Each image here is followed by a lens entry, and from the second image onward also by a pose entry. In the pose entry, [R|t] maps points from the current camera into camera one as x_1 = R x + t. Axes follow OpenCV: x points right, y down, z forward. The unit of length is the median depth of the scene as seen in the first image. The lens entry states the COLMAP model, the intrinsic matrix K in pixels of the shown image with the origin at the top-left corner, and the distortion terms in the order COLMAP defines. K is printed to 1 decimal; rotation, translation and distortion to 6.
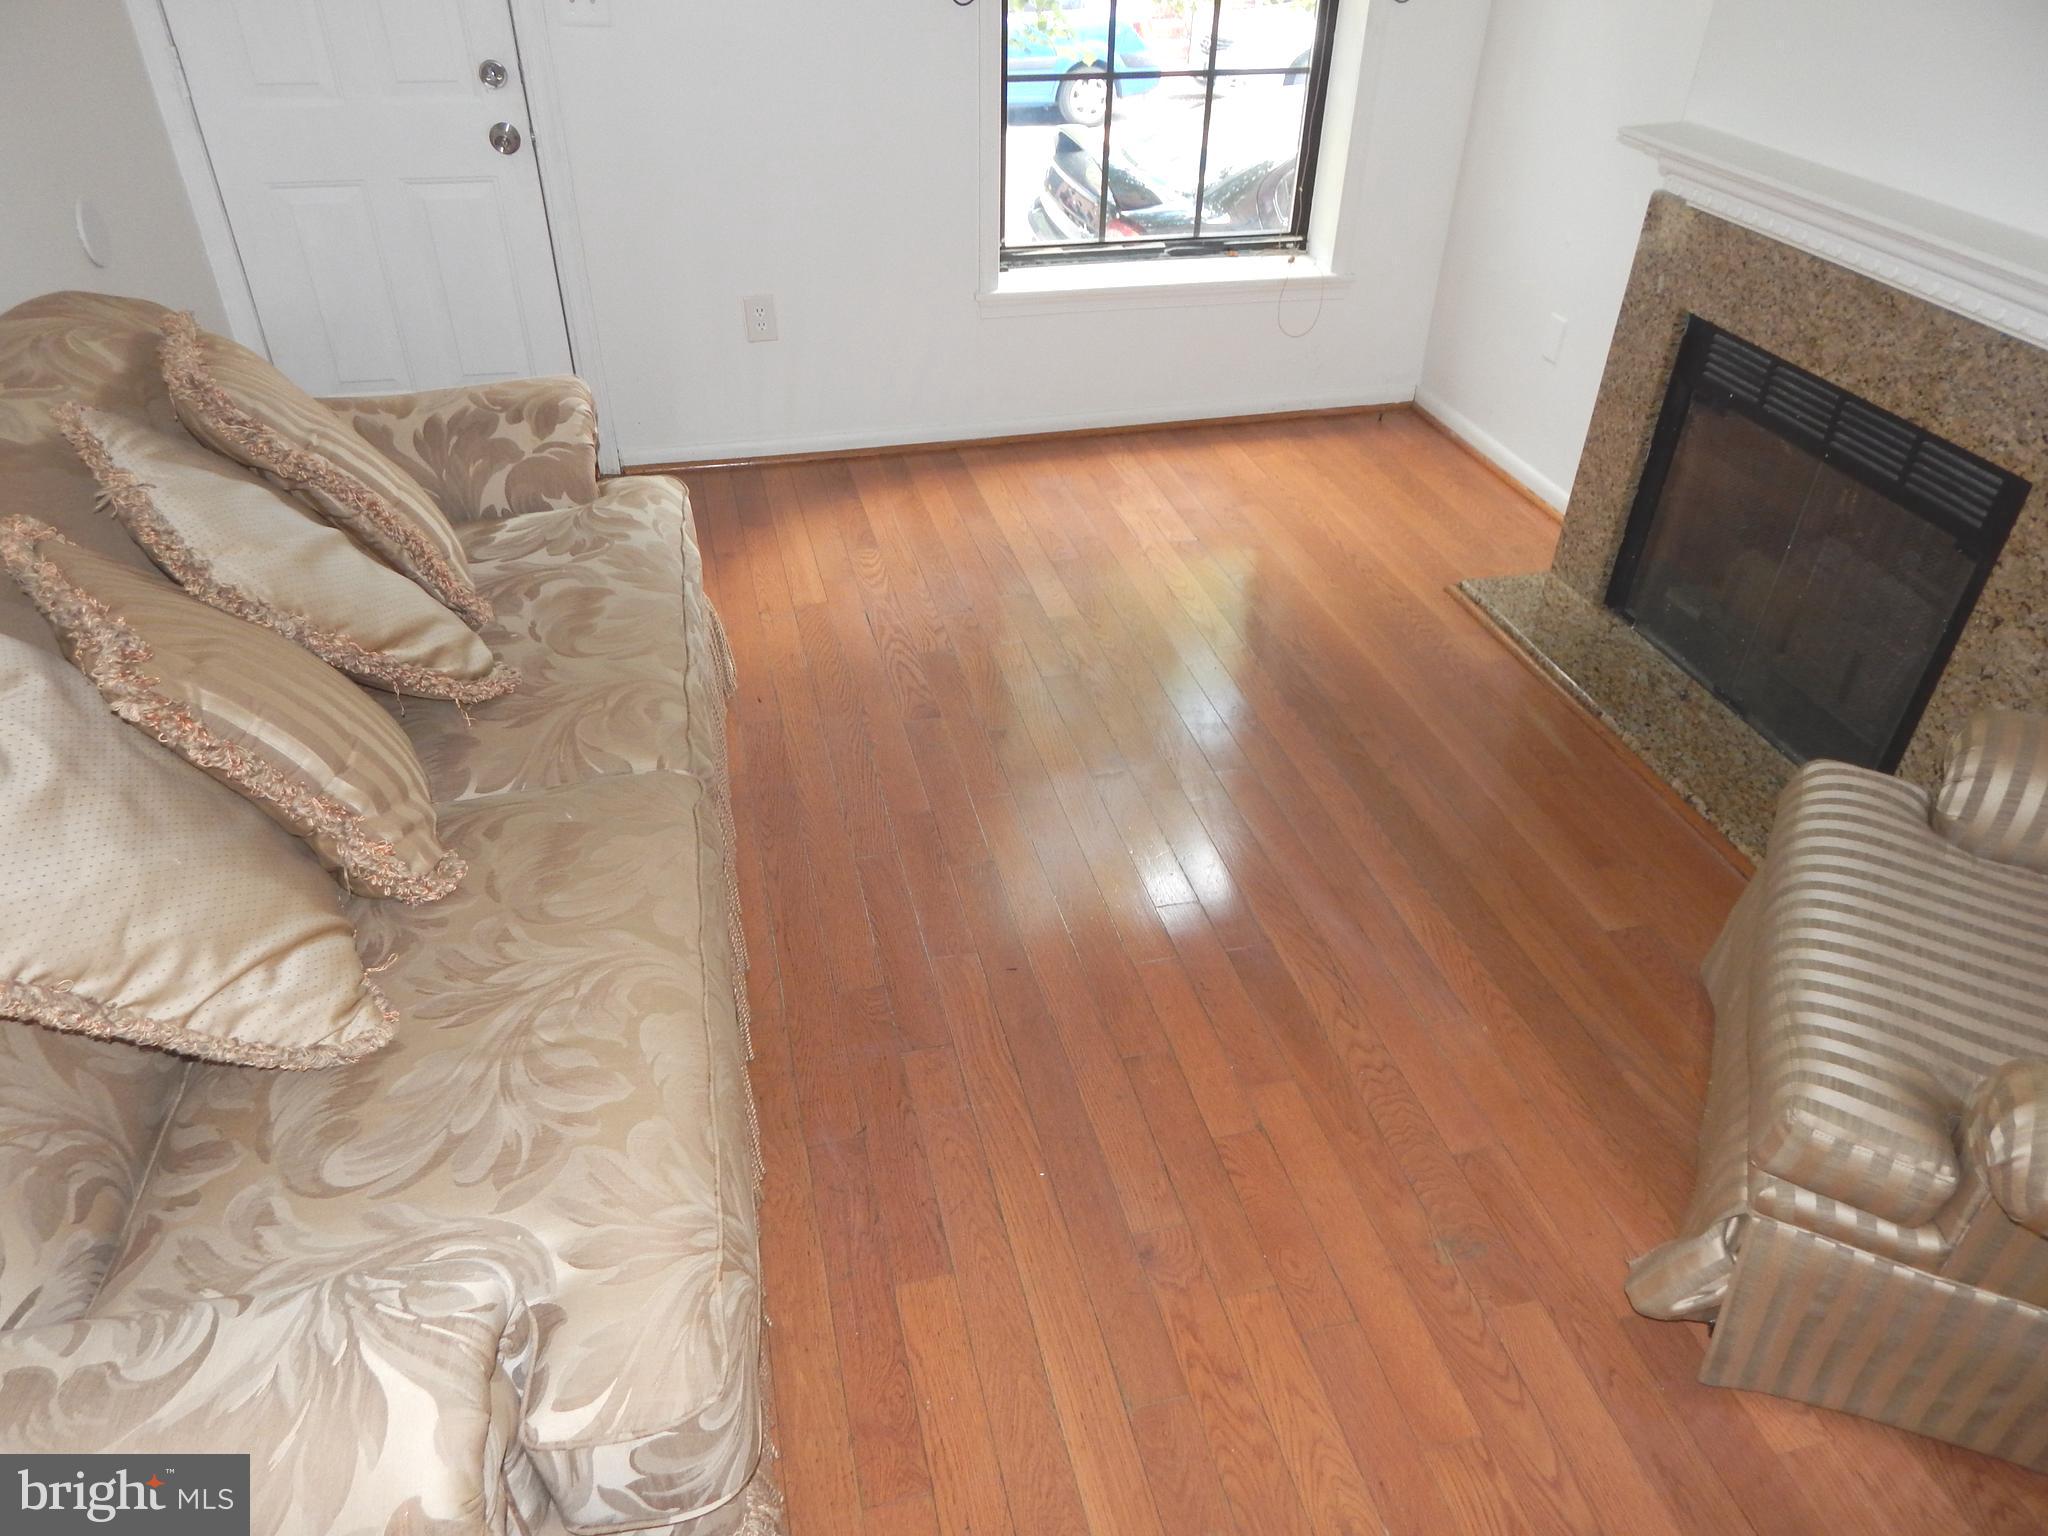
lens RADIAL K [[1335.5, 0, 1024.0], [0, 1335.5, 768.0], [0, 0, 1]] dist [0.062138, -0.000665]
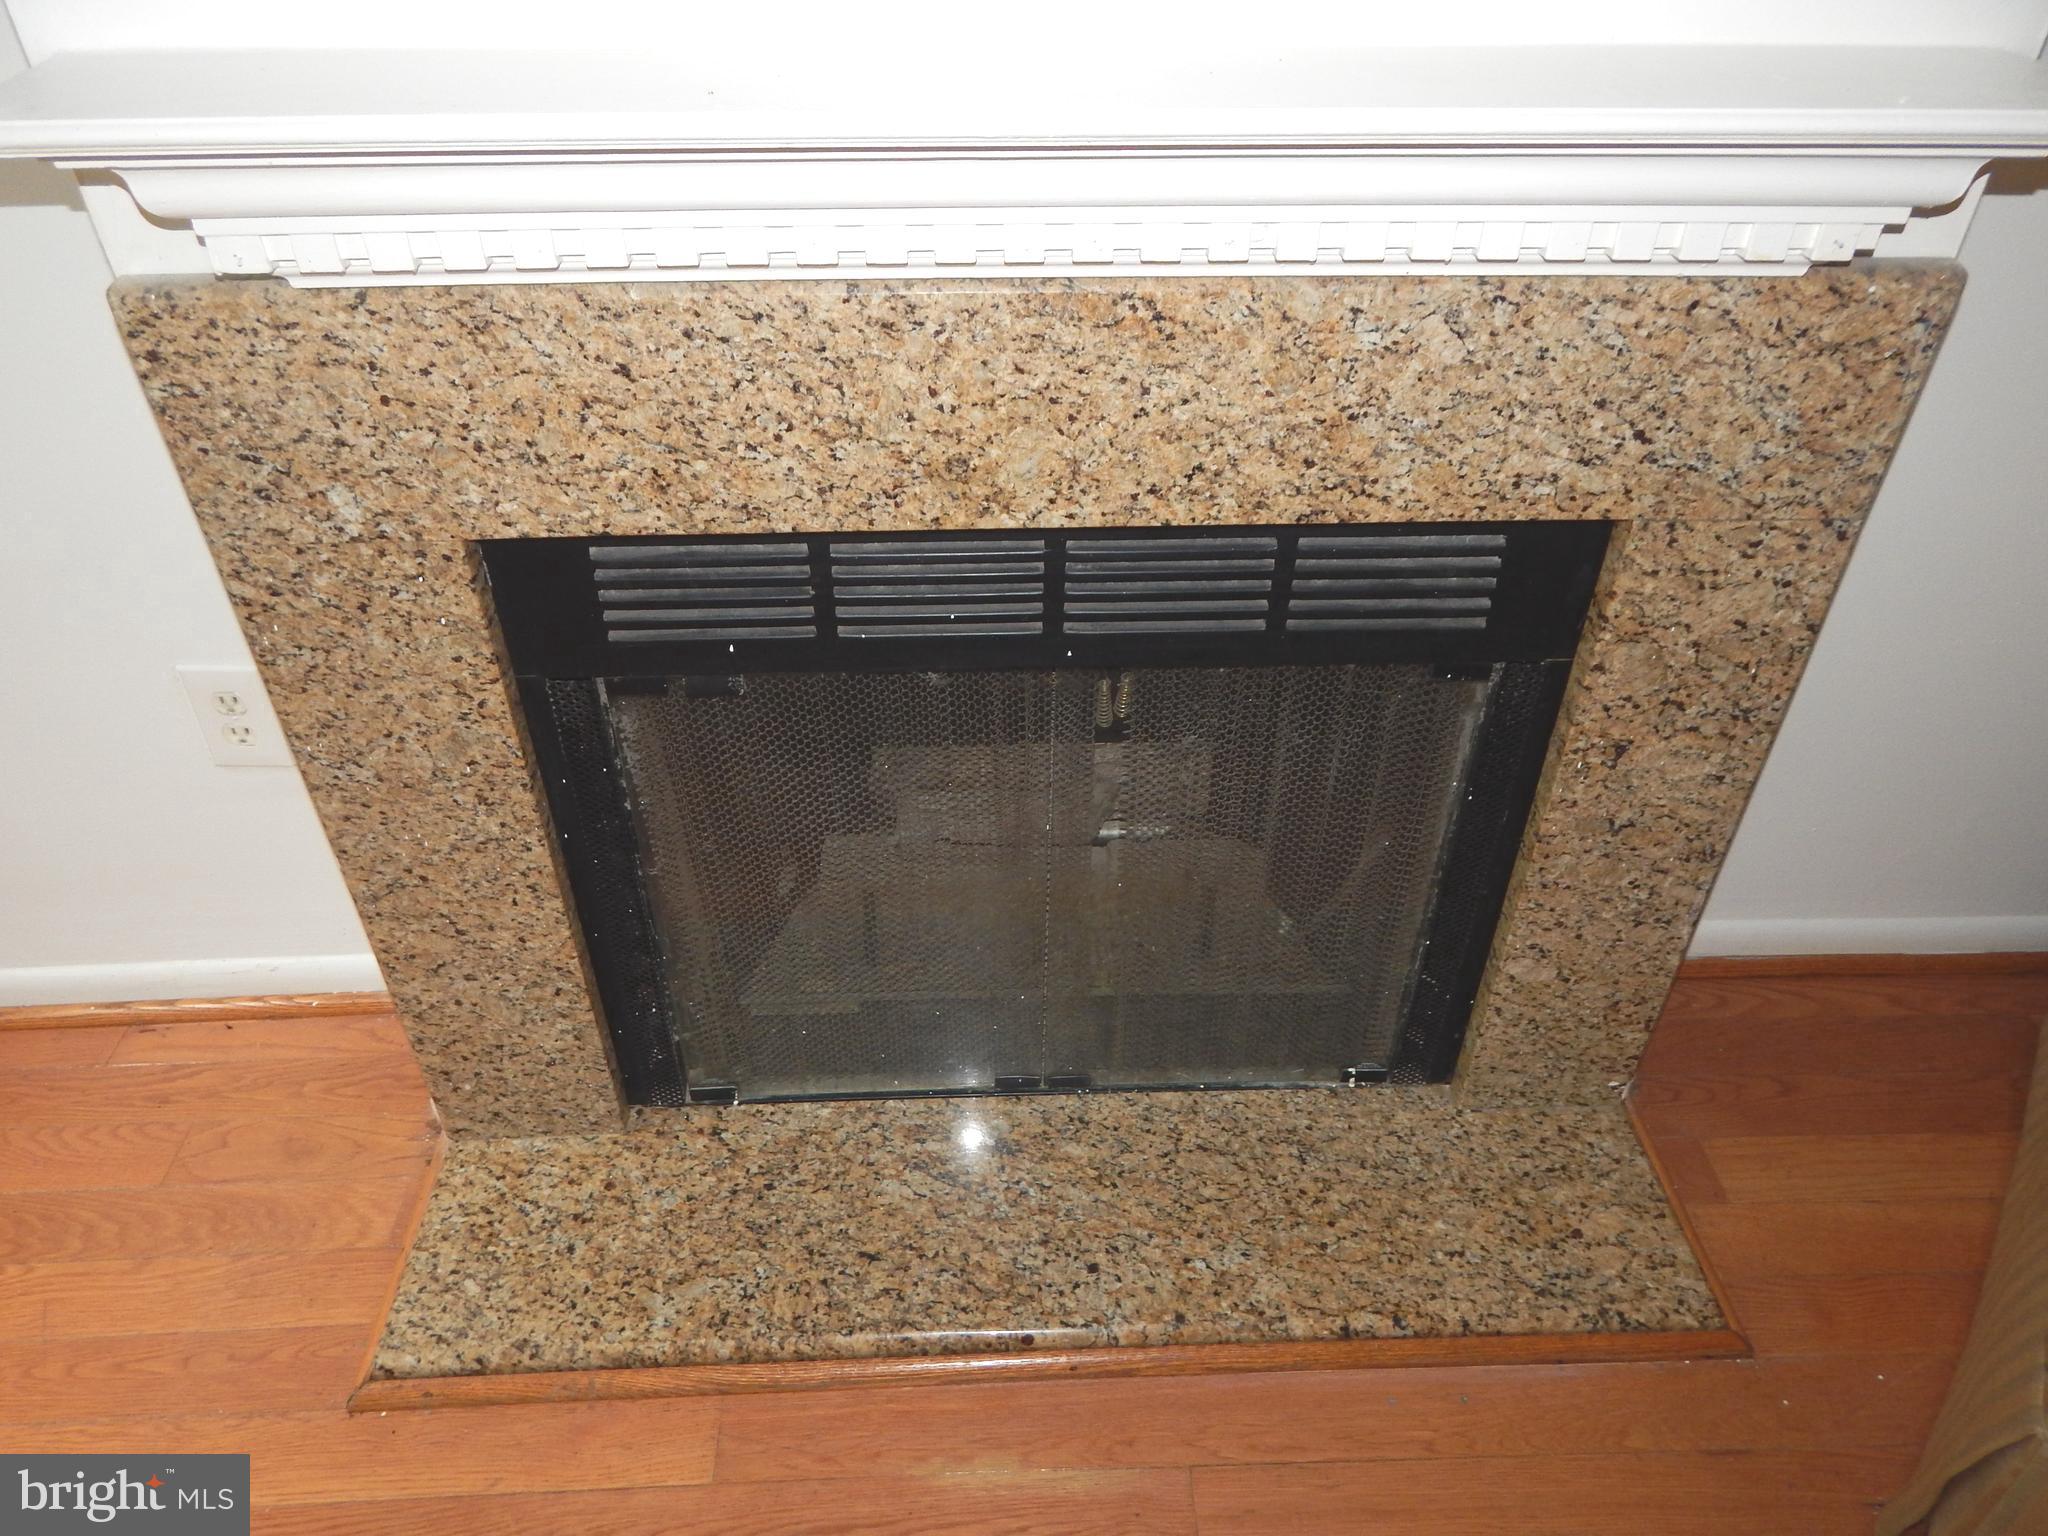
lens RADIAL K [[1424.6, 0, 1024.0], [0, 1424.6, 768.0], [0, 0, 1]] dist [0.013338, 0.001833]
pose [[0.214678, -0.614026, 0.759530, 0.237165], [0.591003, 0.700797, 0.399499, -0.422676], [-0.777579, 0.363121, 0.513337, 0.856393]]
